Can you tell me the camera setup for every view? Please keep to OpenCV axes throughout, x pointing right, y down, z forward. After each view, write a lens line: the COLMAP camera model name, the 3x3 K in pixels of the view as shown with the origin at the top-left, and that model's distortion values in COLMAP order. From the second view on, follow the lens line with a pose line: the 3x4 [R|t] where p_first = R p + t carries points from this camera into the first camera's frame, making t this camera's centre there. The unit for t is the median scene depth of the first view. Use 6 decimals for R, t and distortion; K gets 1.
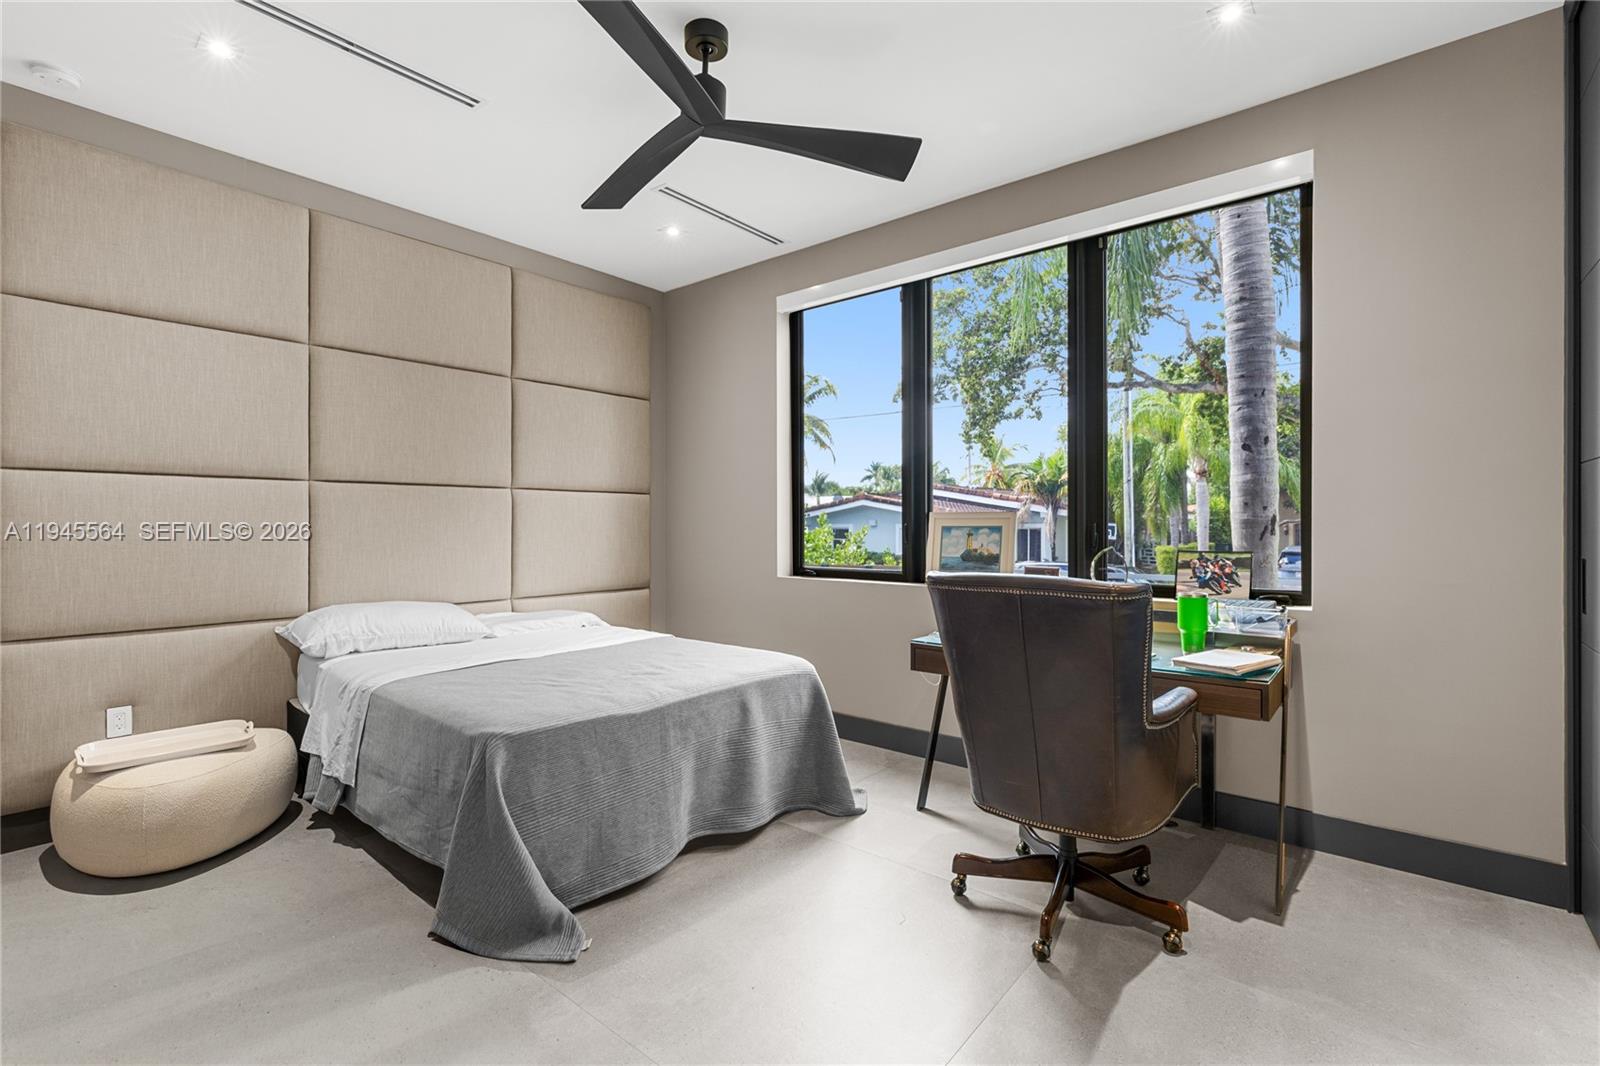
lens RADIAL K [[716.5, 0, 809.5], [0, 716.5, 520.0], [0, 0, 1]] dist [0.009845, 0.000620]
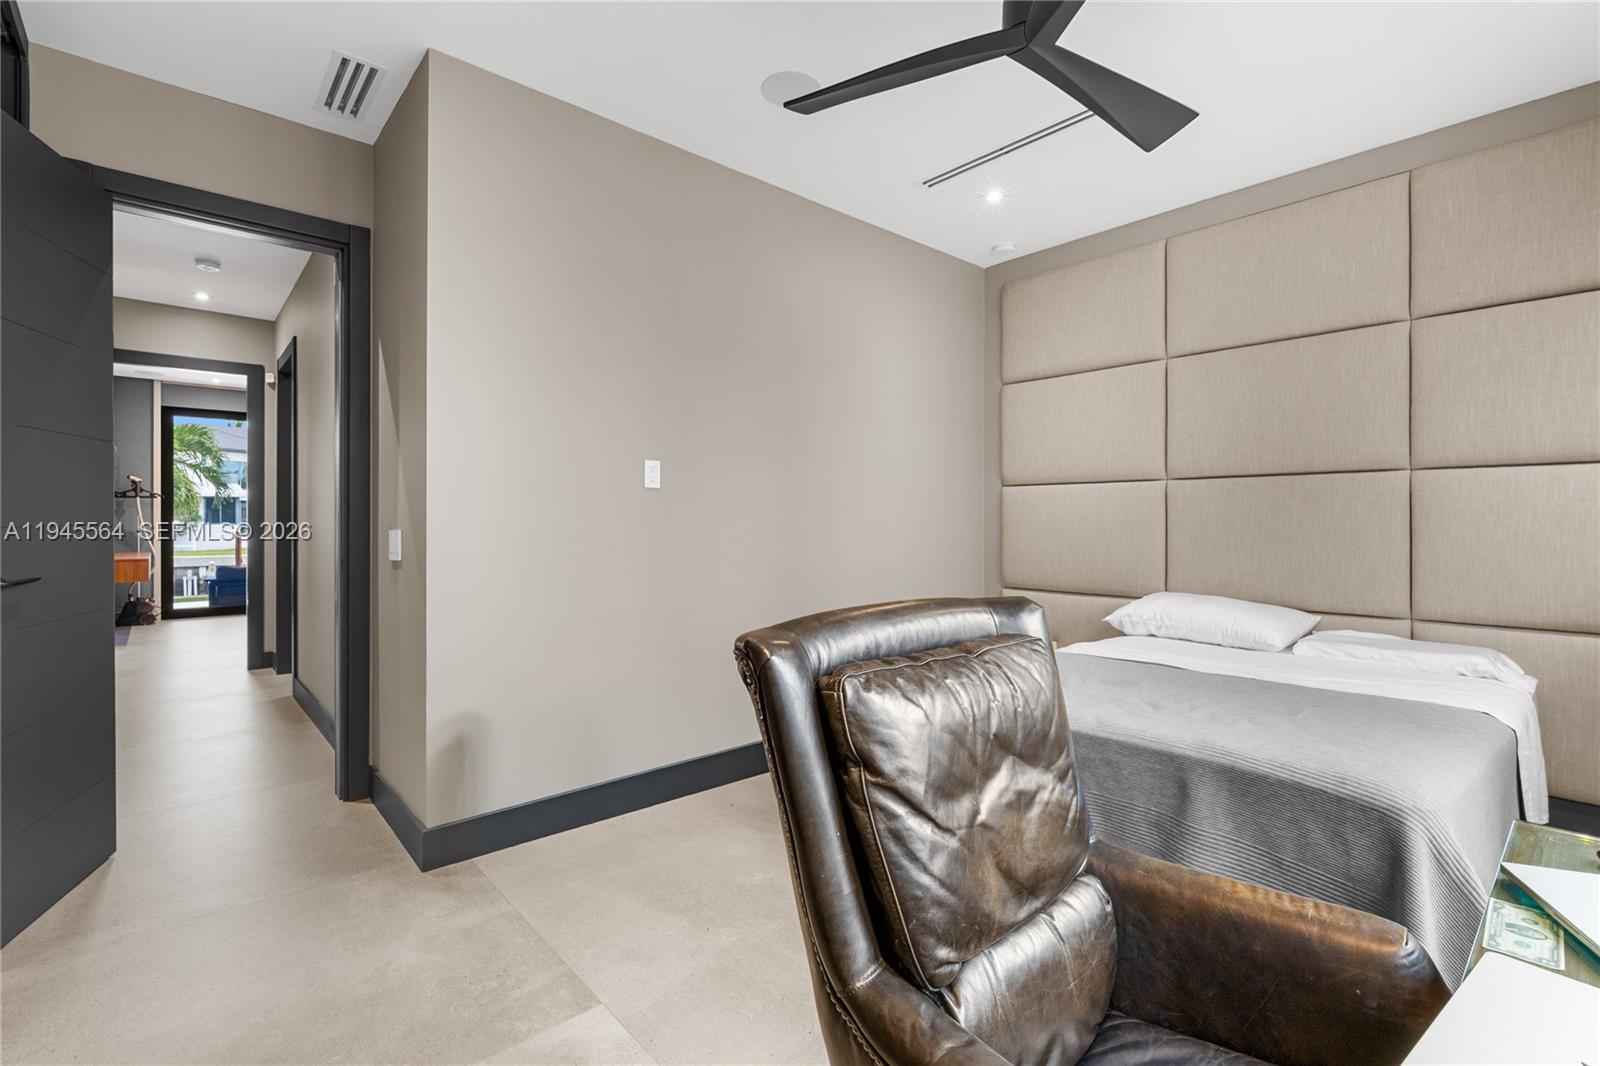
lens RADIAL K [[719.5, 0, 802.7], [0, 719.5, 526.4], [0, 0, 1]] dist [0.003013, 0.000312]
pose [[-0.156403, 0.006127, -0.987674, 0.577175], [0.005854, 0.999969, 0.005276, 0.009166], [0.987676, -0.004956, -0.156434, 0.694002]]
